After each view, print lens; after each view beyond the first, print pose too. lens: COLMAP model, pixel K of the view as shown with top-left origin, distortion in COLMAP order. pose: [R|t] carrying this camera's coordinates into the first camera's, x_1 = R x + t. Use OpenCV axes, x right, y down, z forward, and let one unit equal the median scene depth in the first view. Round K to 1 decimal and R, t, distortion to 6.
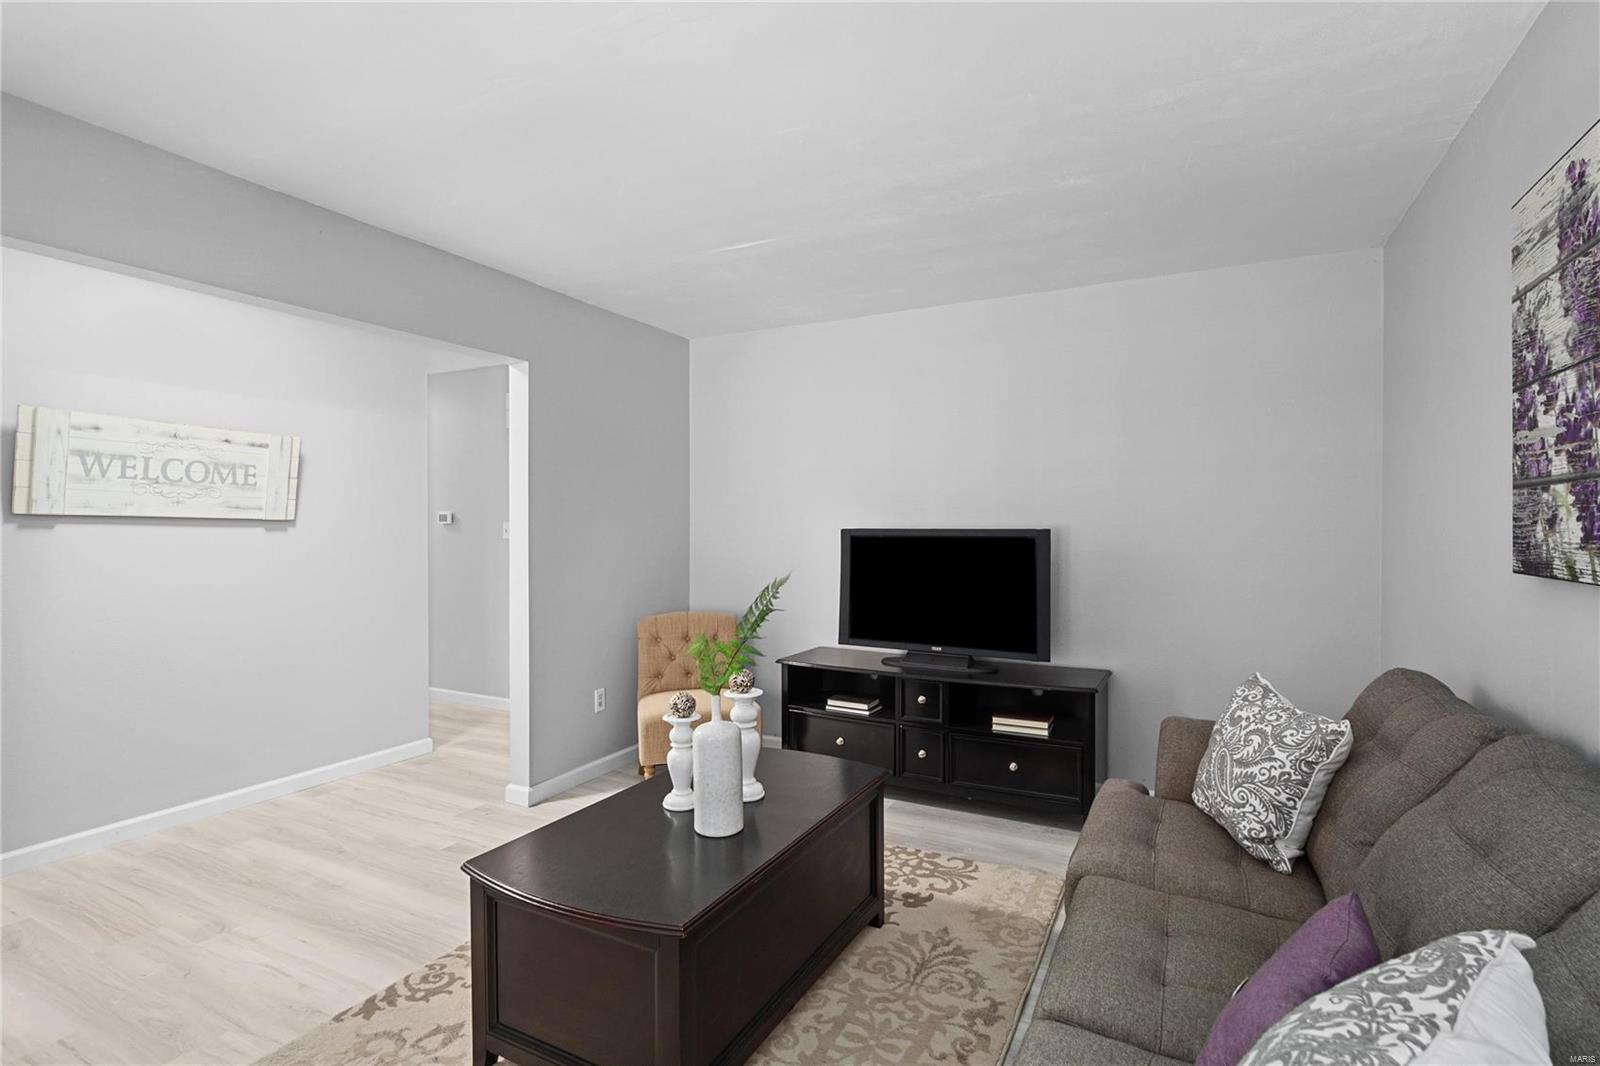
lens RADIAL K [[751.4, 0, 787.2], [0, 751.4, 534.1], [0, 0, 1]] dist [-0.010222, -0.005166]
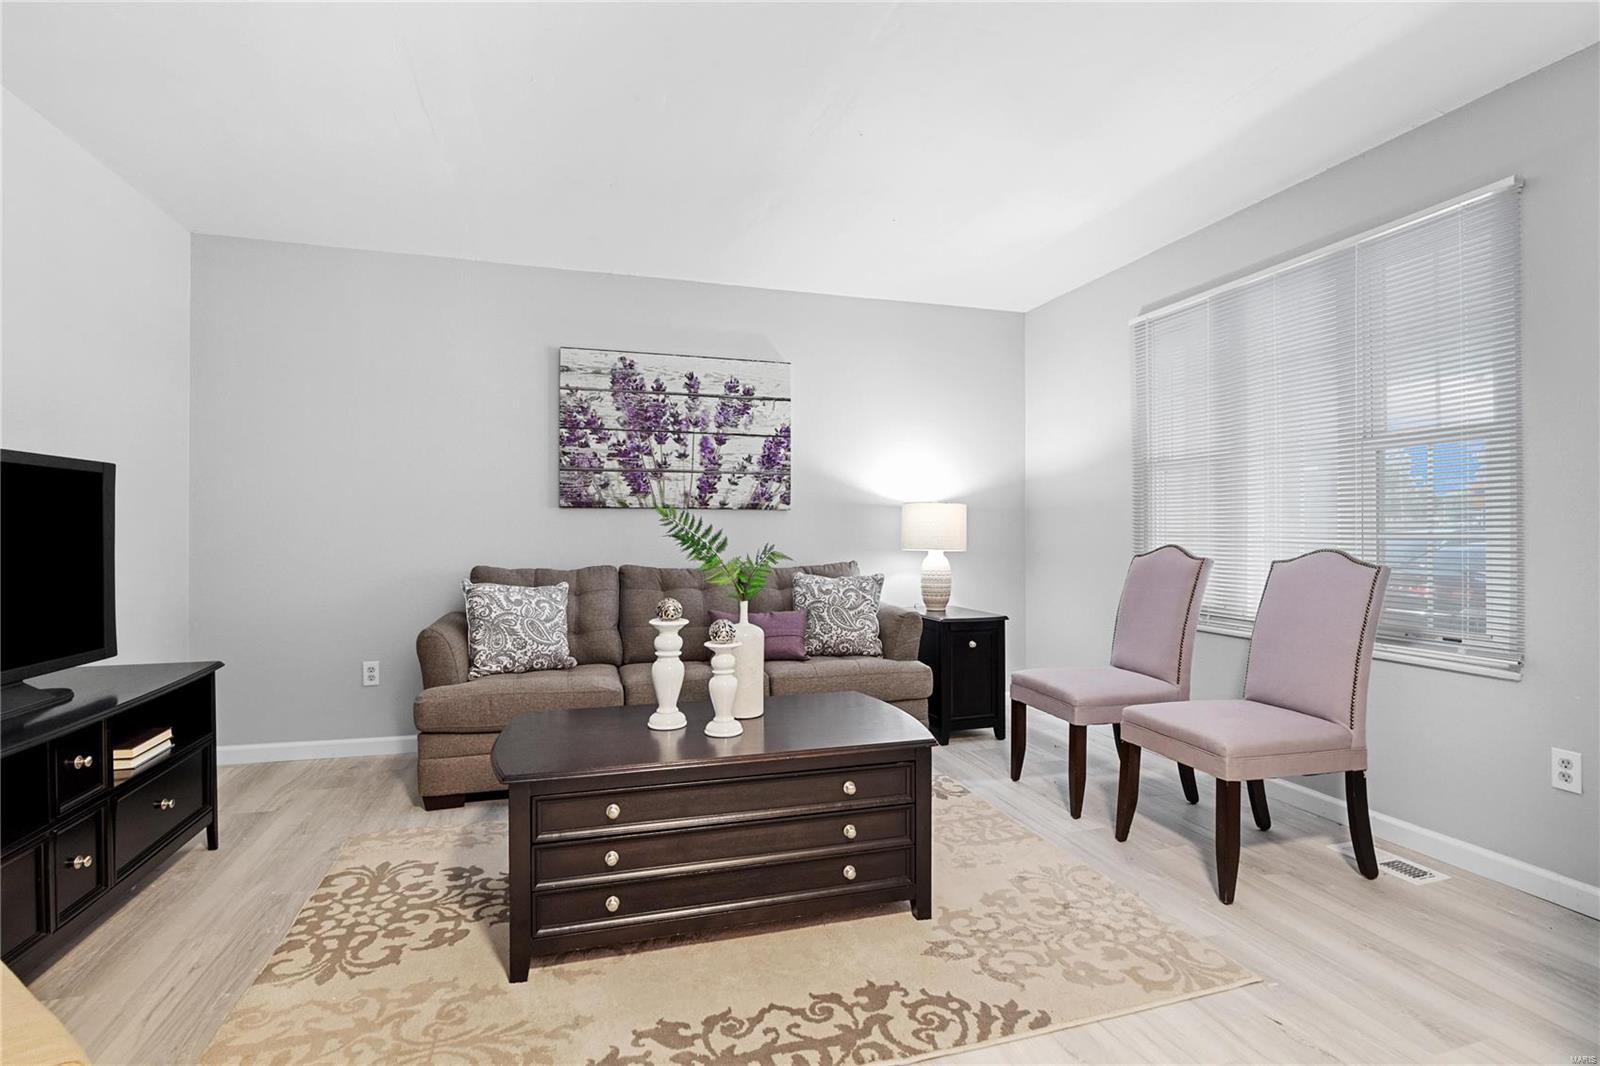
lens RADIAL K [[751.4, 0, 792.4], [0, 751.4, 525.9], [0, 0, 1]] dist [-0.010222, -0.005166]
pose [[-0.688102, -0.000859, 0.725613, -0.963434], [0.005293, 0.999967, 0.006203, 0.080304], [-0.725594, 0.008109, -0.688075, 1.683891]]
